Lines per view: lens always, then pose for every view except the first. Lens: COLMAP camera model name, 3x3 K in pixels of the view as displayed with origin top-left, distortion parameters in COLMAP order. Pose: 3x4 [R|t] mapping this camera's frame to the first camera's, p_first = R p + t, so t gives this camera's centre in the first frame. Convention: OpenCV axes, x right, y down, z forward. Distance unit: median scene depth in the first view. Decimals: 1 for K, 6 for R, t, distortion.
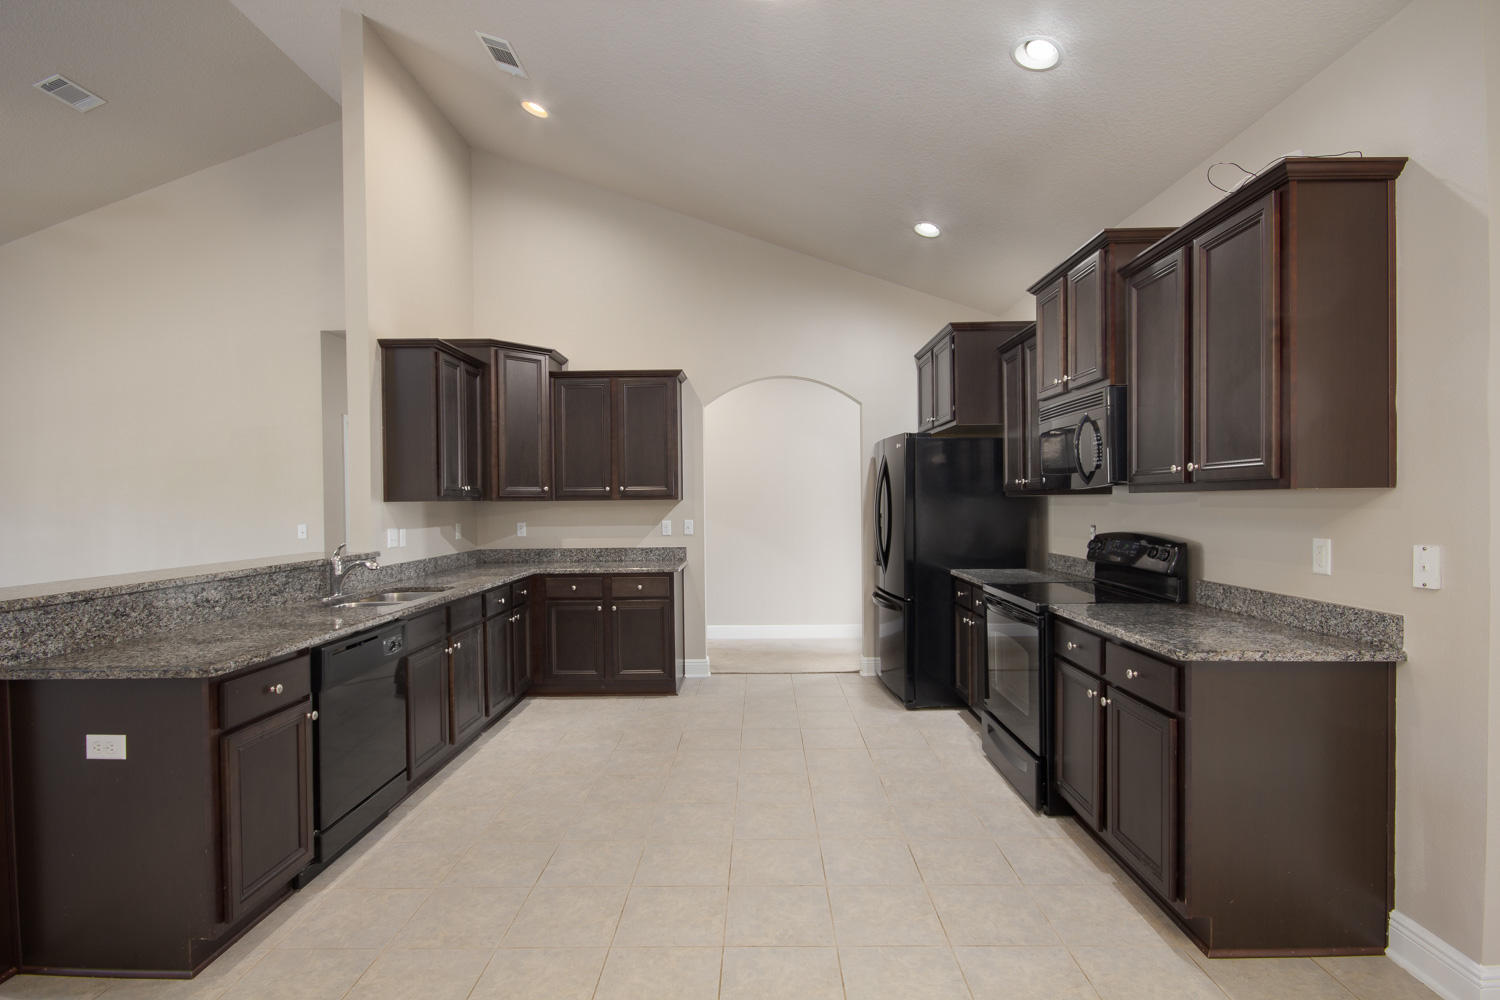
lens RADIAL K [[717.9, 0, 753.6], [0, 717.9, 508.9], [0, 0, 1]] dist [0.022556, -0.016368]
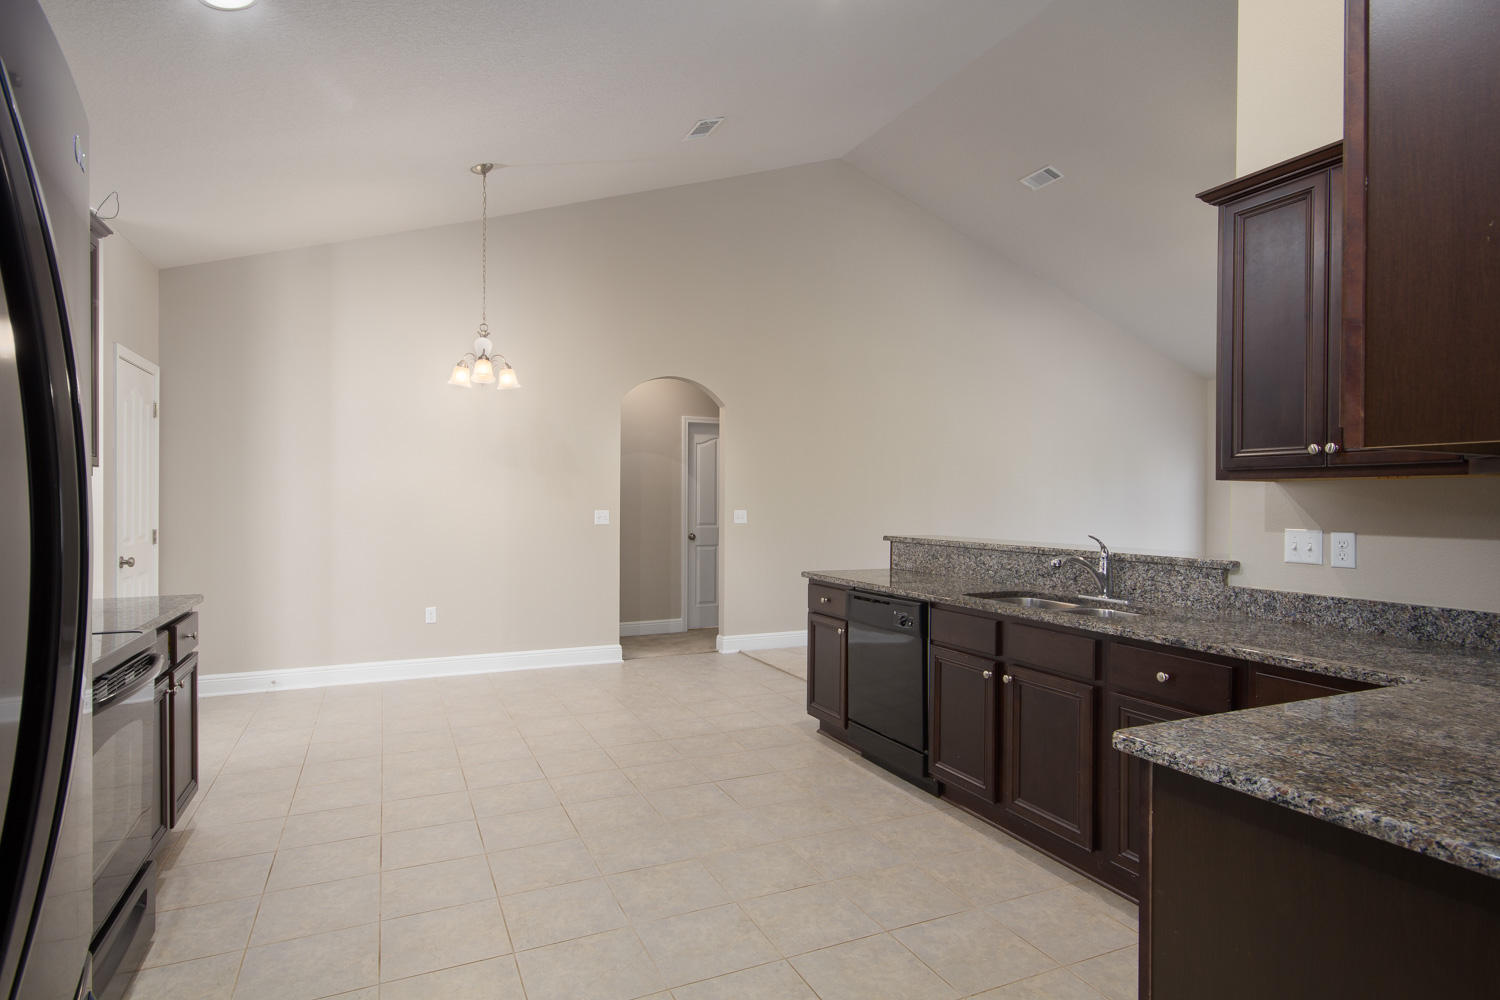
lens RADIAL K [[817.6, 0, 768.2], [0, 817.6, 503.5], [0, 0, 1]] dist [0.002524, -0.000112]
pose [[-0.899926, 0.005330, -0.436011, 0.149863], [-0.002077, 0.999862, 0.016509, -0.002256], [0.436038, 0.015762, -0.899790, 1.432289]]
